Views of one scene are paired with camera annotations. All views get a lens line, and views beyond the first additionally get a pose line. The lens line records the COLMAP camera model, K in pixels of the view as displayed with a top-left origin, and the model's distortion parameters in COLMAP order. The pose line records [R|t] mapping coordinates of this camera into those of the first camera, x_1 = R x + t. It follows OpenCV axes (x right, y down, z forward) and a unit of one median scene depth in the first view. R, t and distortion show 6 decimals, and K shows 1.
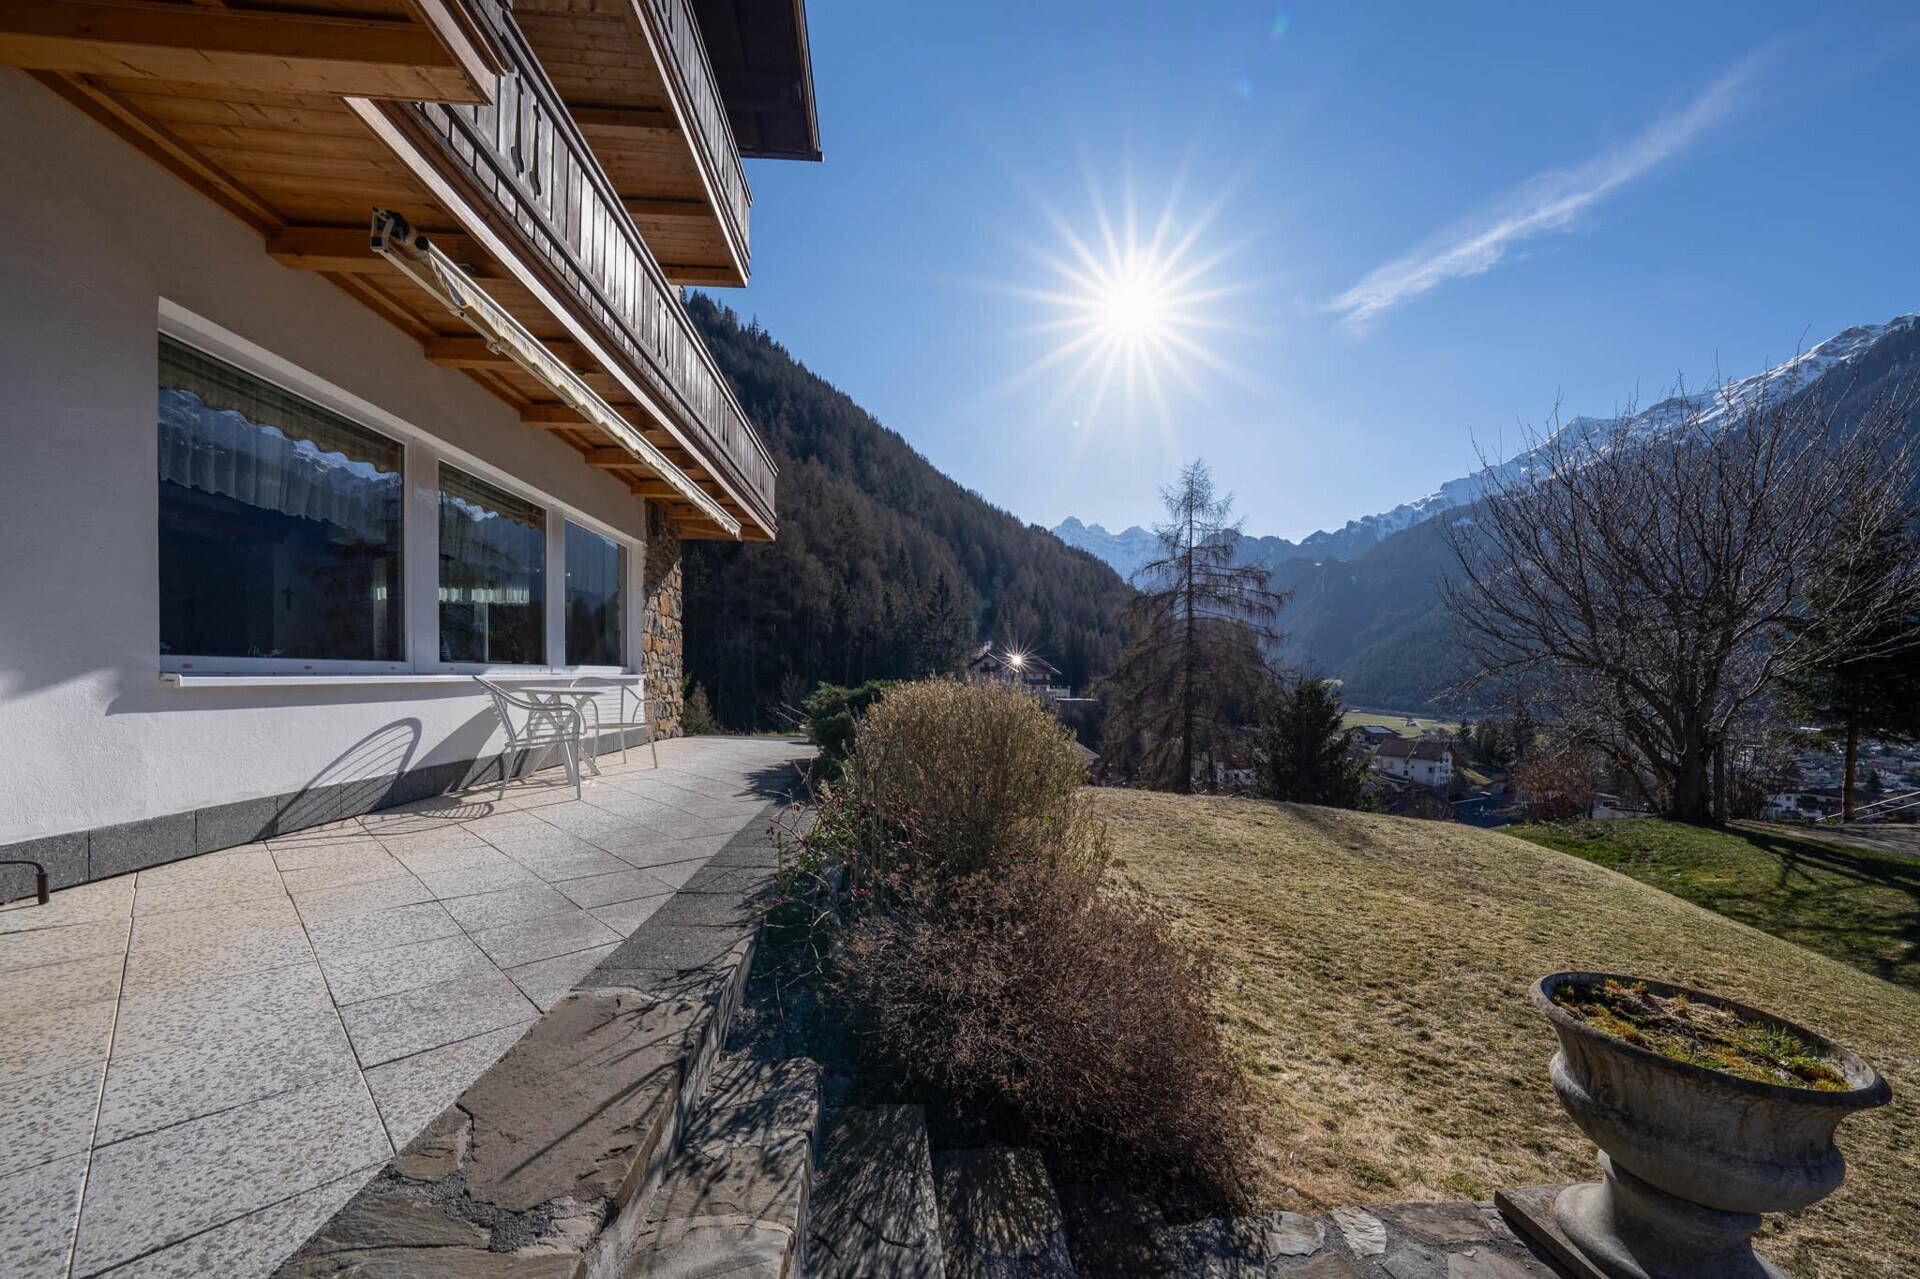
lens RADIAL K [[703.1, 0, 954.4], [0, 703.1, 693.2], [0, 0, 1]] dist [-0.015389, 0.004613]
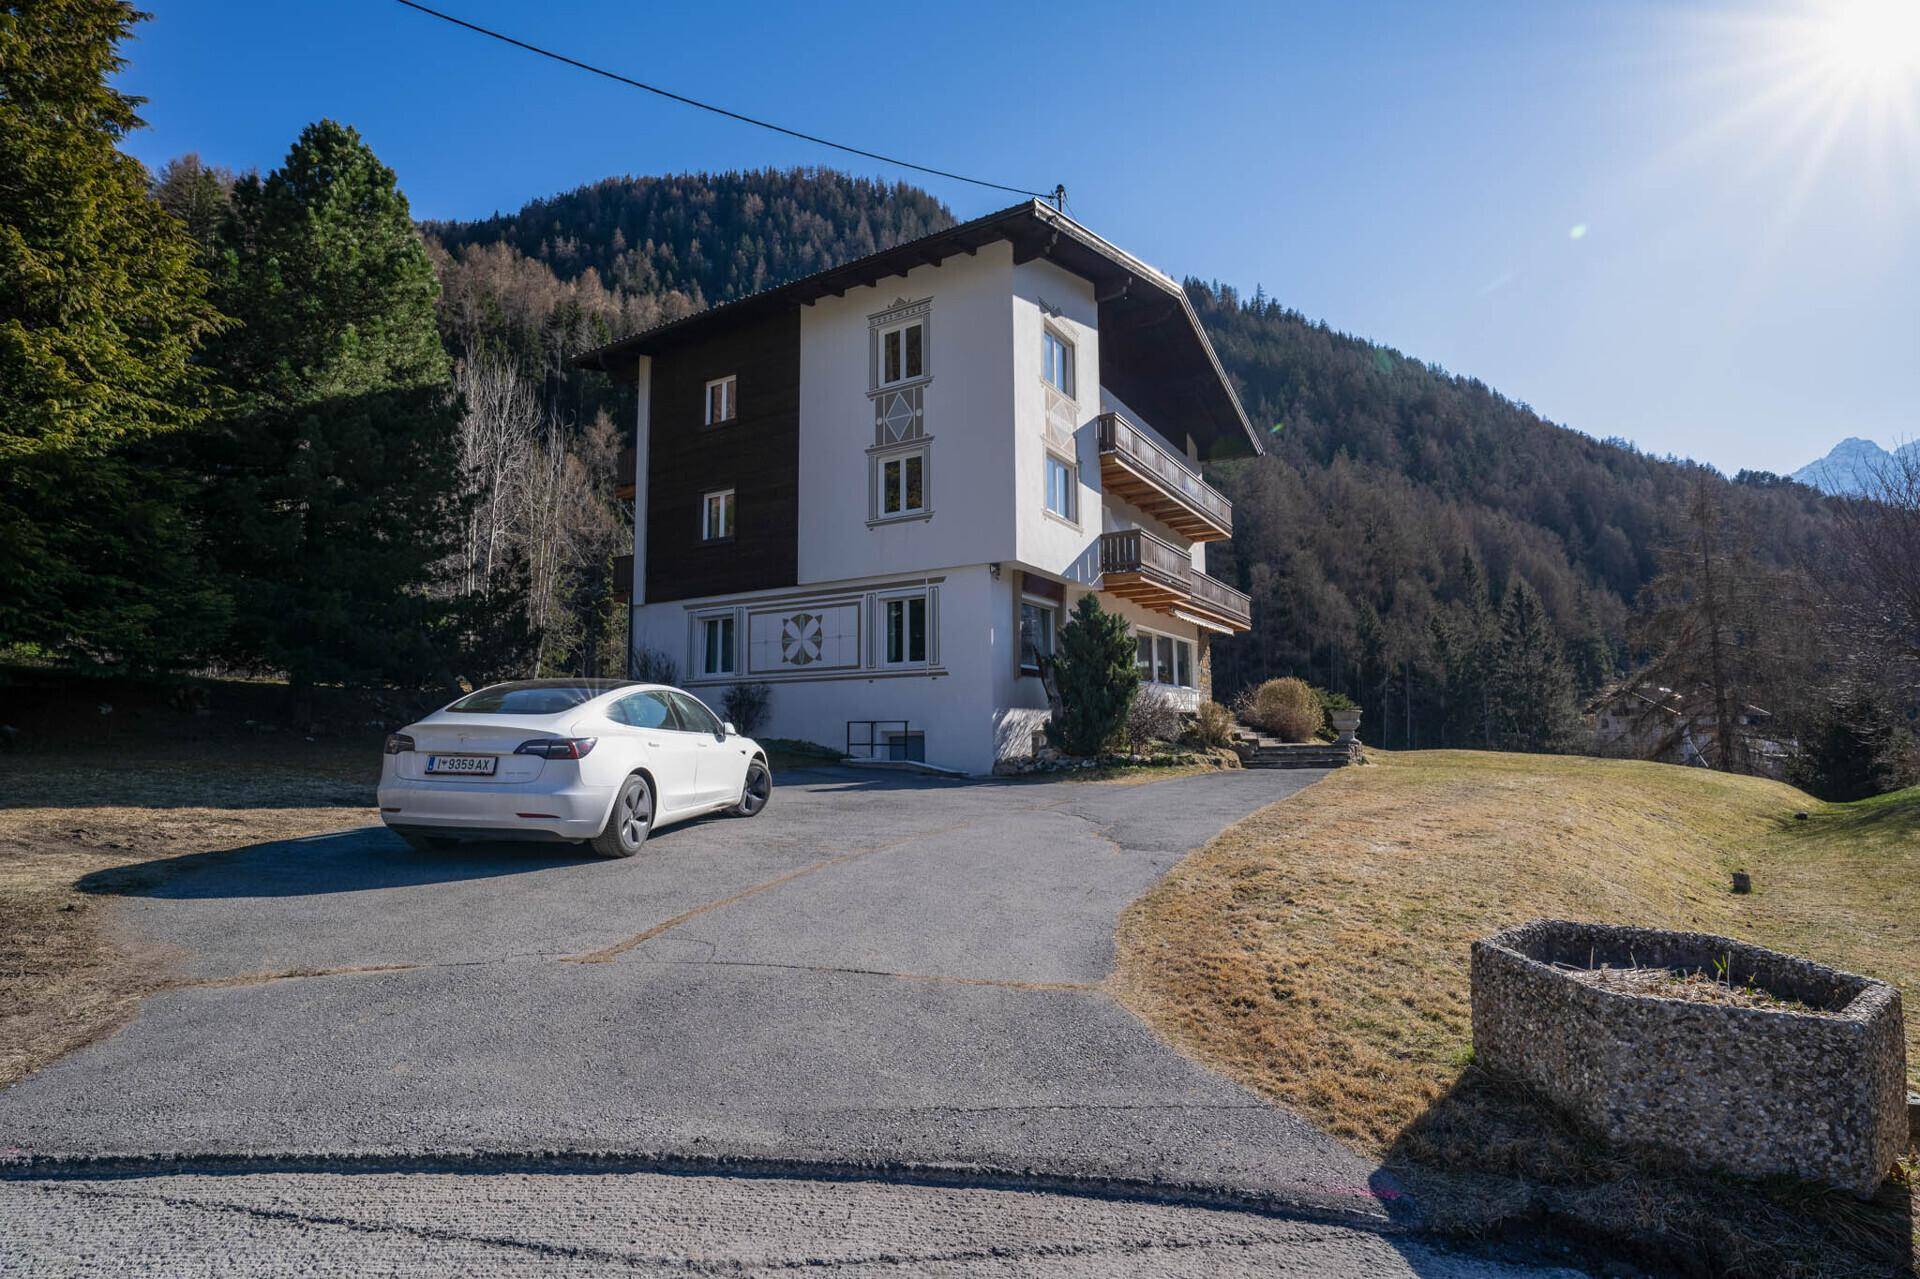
lens RADIAL K [[956.5, 0, 929.1], [0, 956.5, 660.6], [0, 0, 1]] dist [0.000379, 0.000309]
pose [[0.807566, -0.067082, -0.585949, 0.032804], [0.003710, 0.994069, -0.108691, 0.009550], [0.589765, 0.085601, 0.803025, -0.095965]]
